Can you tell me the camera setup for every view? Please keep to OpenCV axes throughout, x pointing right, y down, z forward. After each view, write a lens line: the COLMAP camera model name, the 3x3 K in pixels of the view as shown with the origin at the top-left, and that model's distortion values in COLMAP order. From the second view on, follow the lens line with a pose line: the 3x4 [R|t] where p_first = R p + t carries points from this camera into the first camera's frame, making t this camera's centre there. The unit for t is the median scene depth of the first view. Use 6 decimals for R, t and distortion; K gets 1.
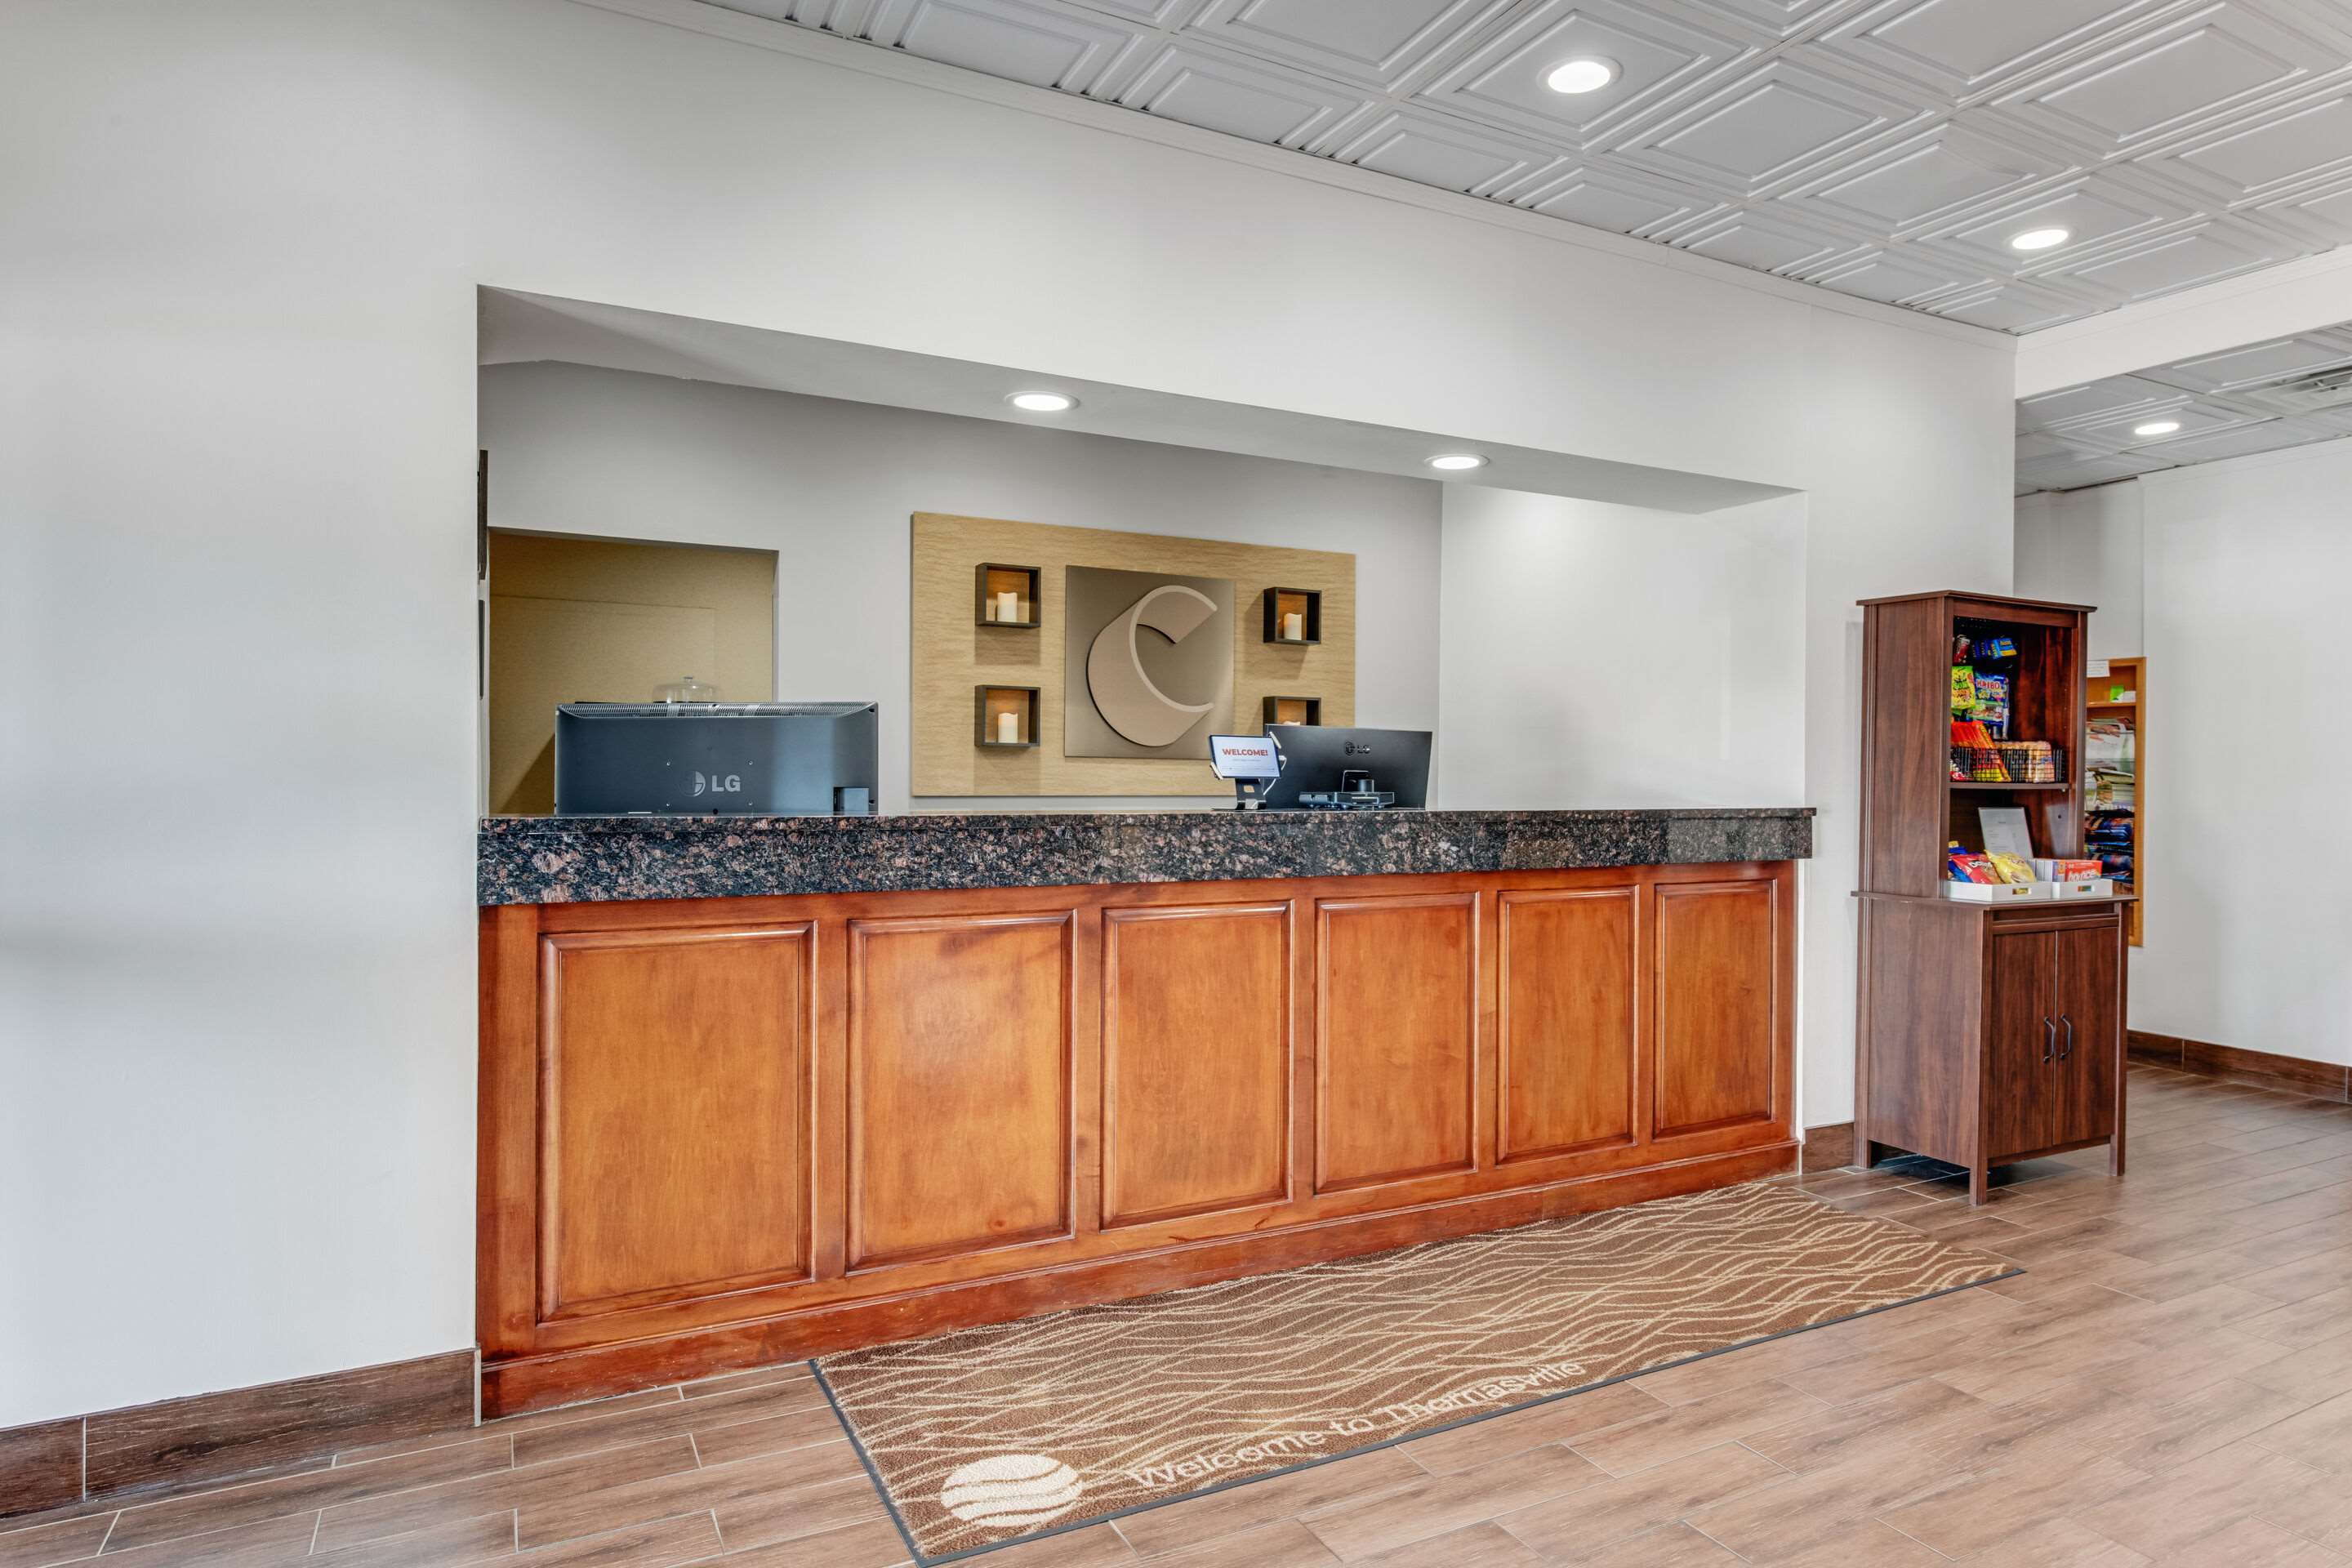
lens RADIAL K [[1326.6, 0, 1174.1], [0, 1326.6, 784.3], [0, 0, 1]] dist [-0.006630, -0.000701]
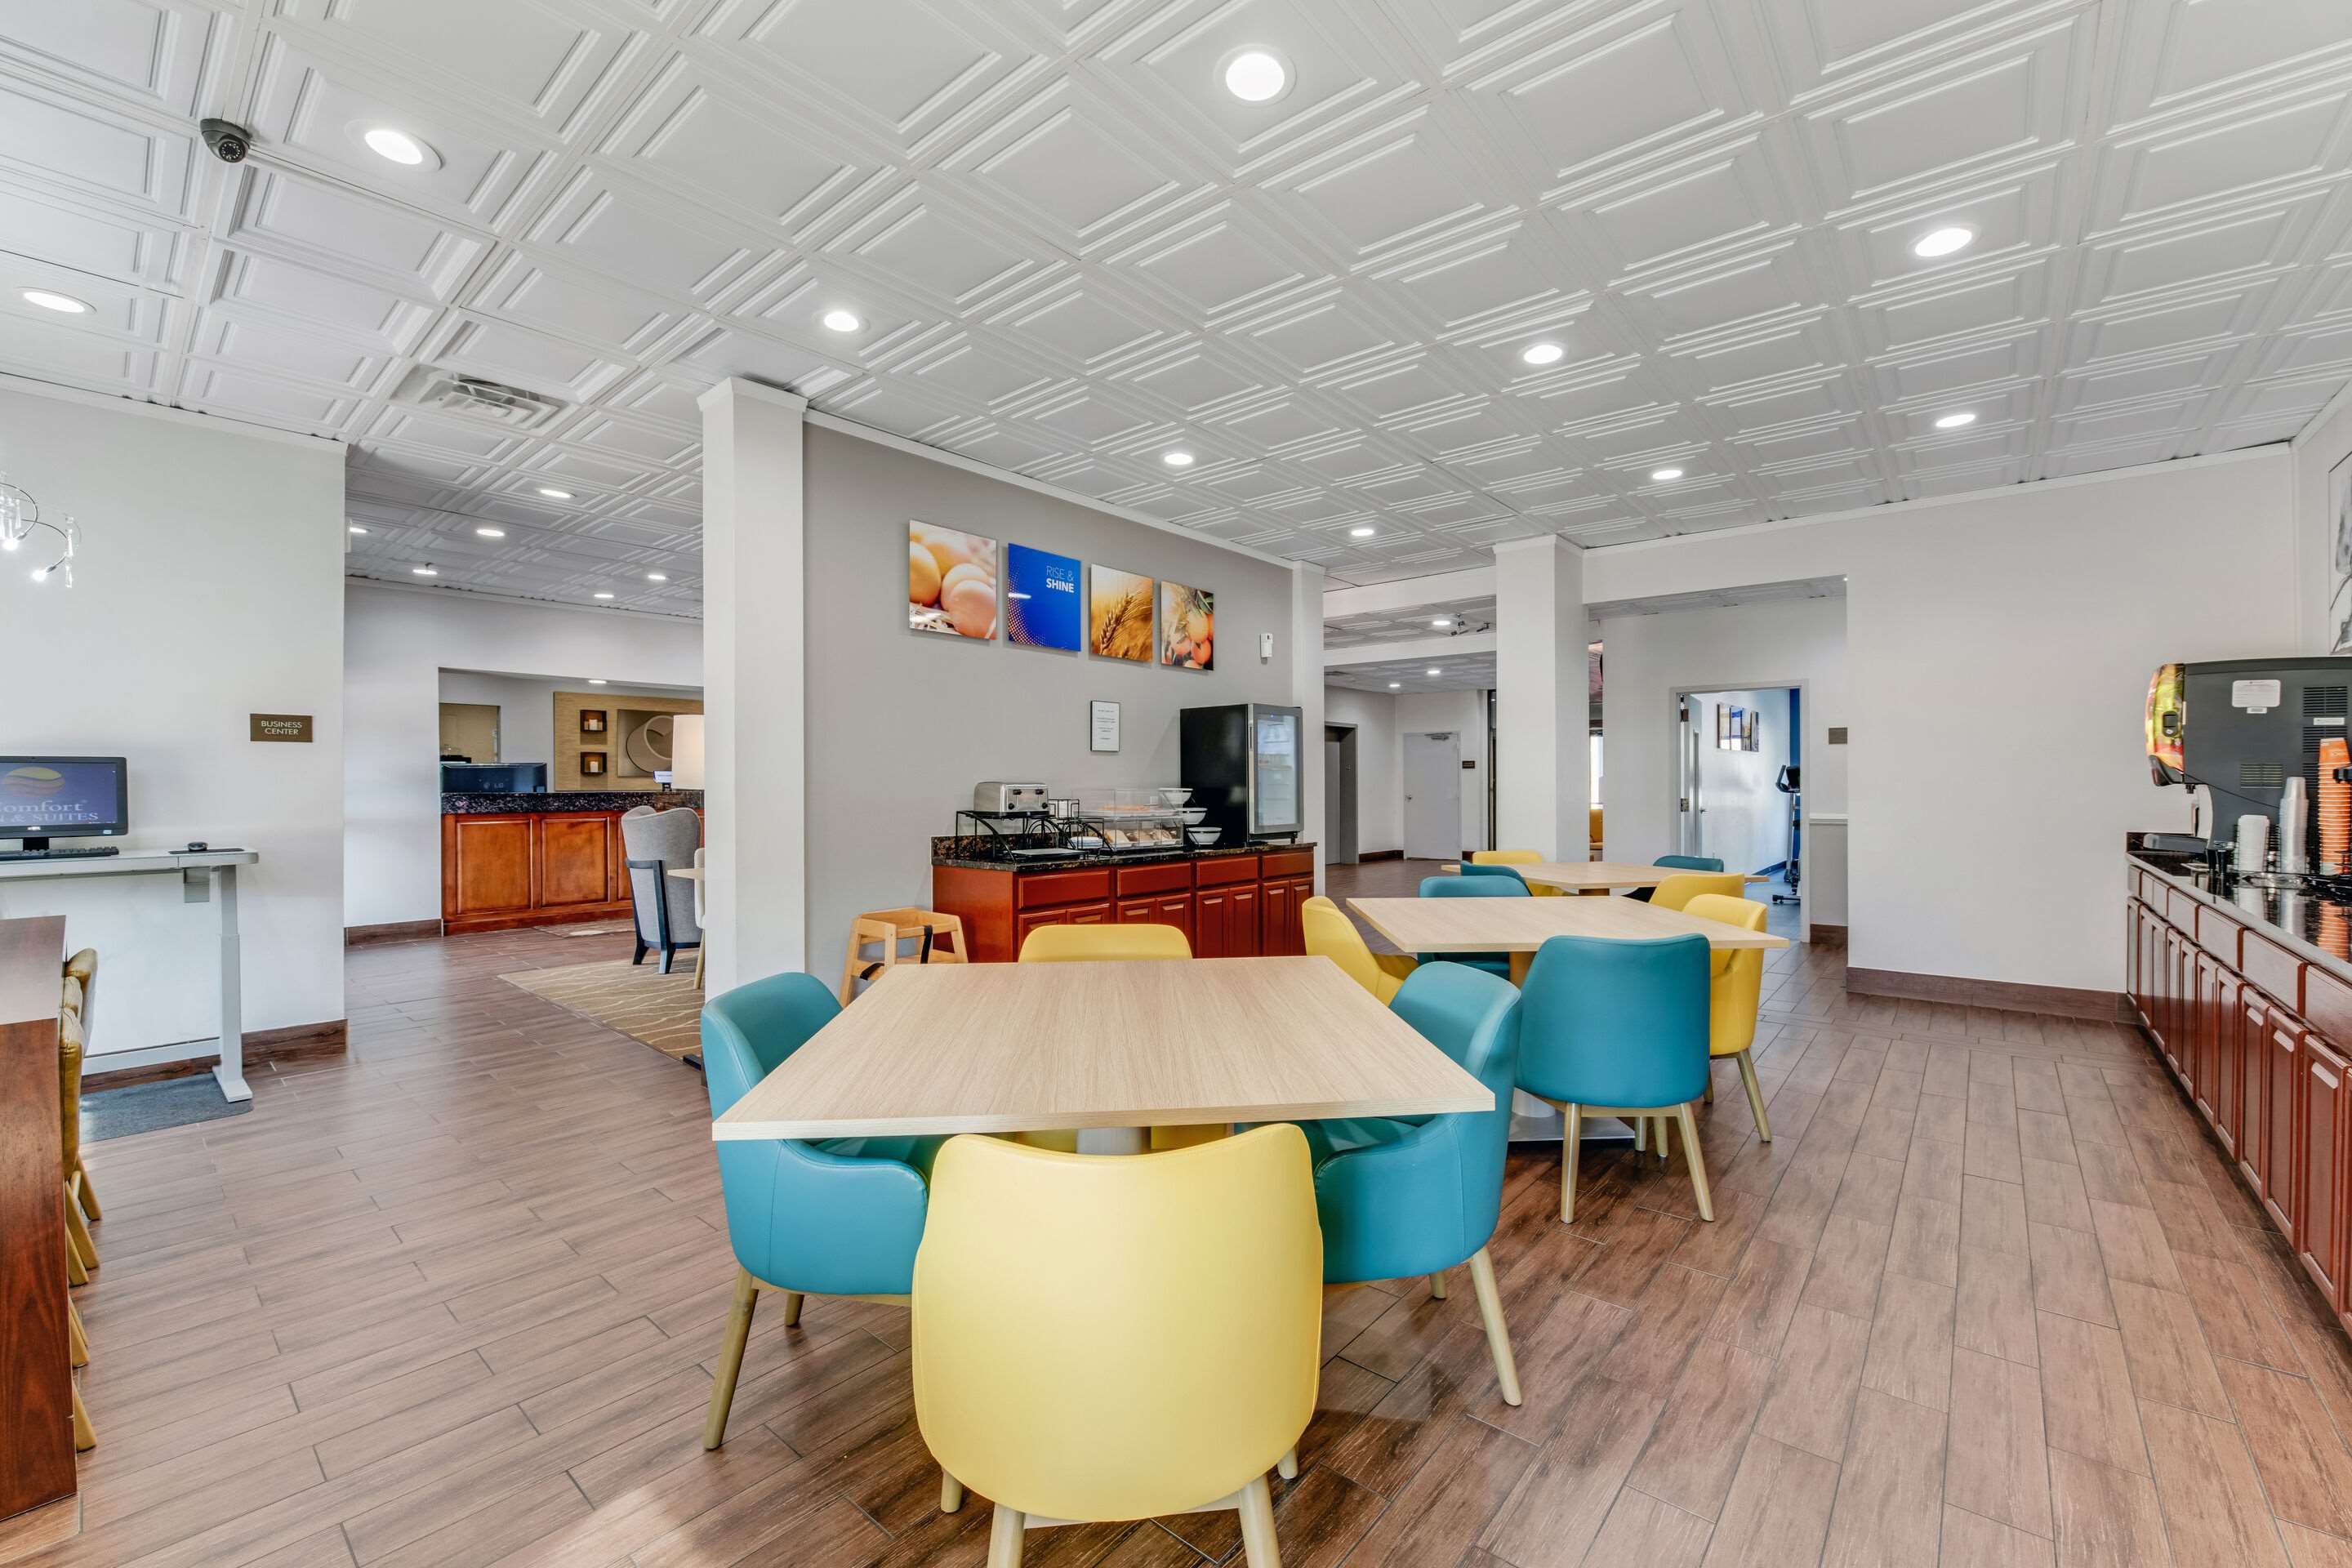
lens RADIAL K [[969.2, 0, 1188.3], [0, 969.2, 786.8], [0, 0, 1]] dist [-0.007387, 0.000881]
pose [[0.920946, -0.012271, 0.389497, 0.358843], [0.014332, 0.999894, -0.002385, 0.034803], [-0.389426, 0.007778, 0.921025, -2.093121]]
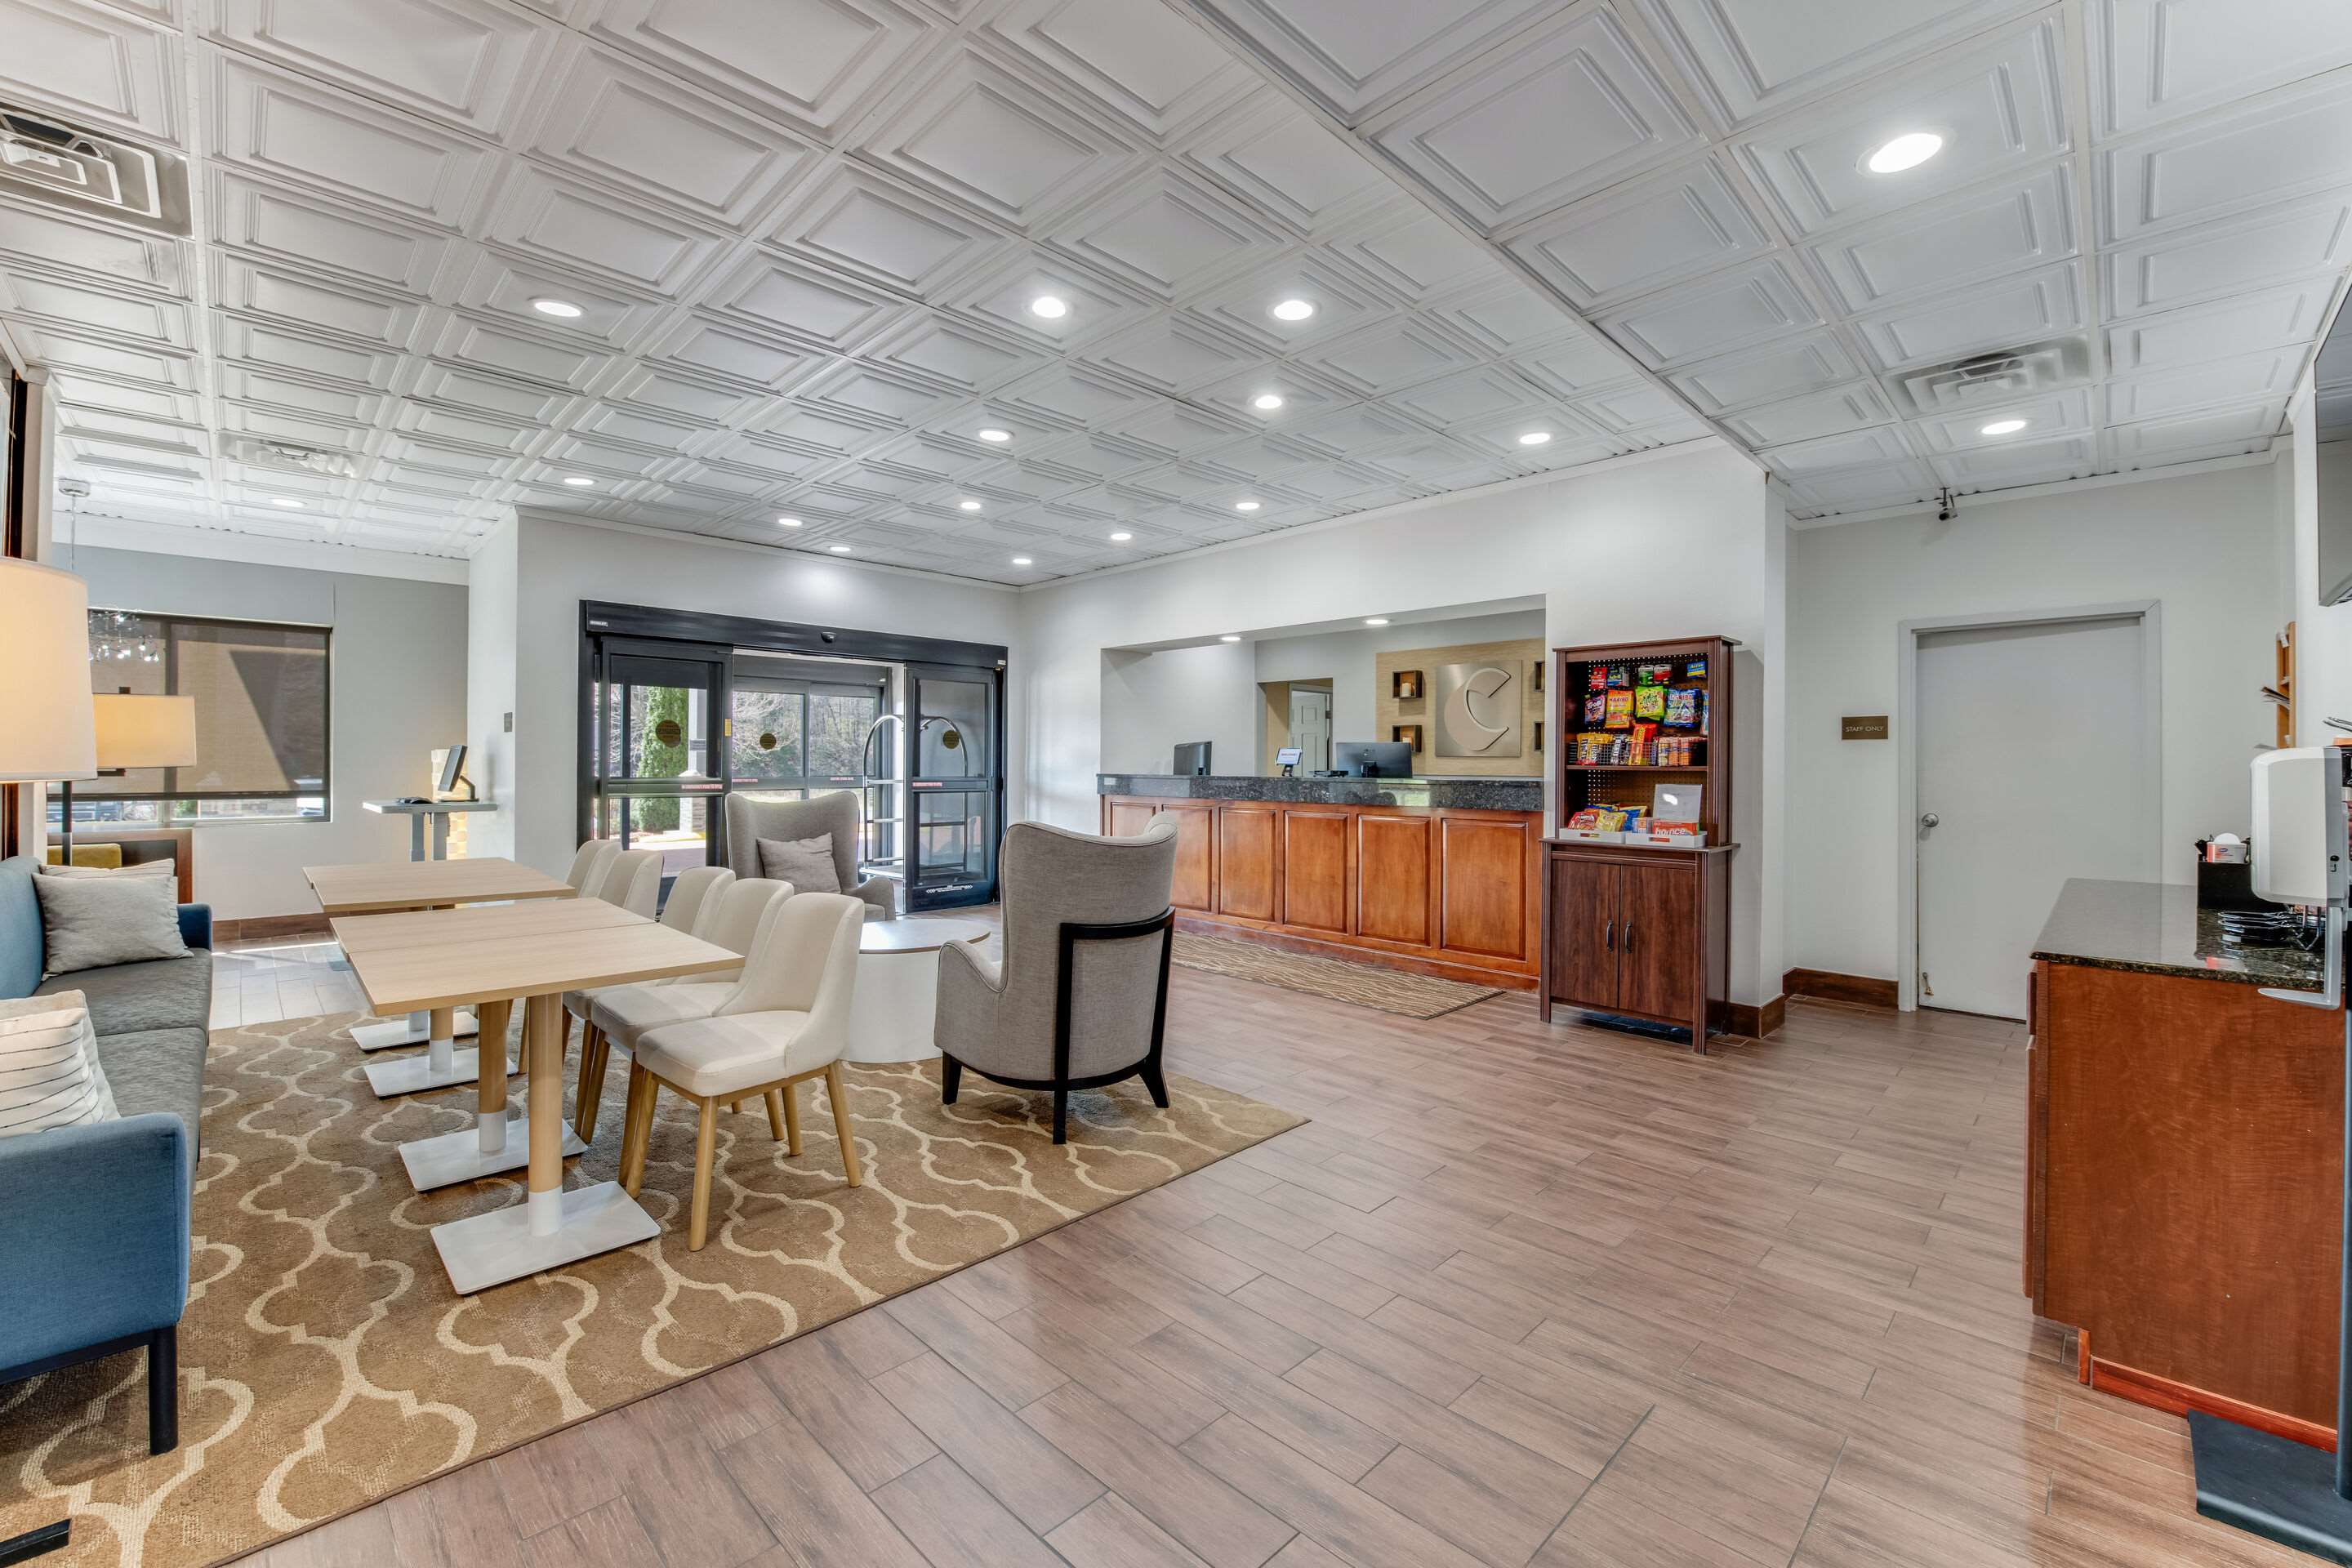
lens RADIAL K [[969.2, 0, 1175.4], [0, 969.2, 766.5], [0, 0, 1]] dist [-0.007387, 0.000881]
pose [[0.298820, -0.002105, -0.954307, 1.927866], [-0.014920, 0.999865, -0.006878, 0.016779], [0.954193, 0.016294, 0.298748, 0.227910]]
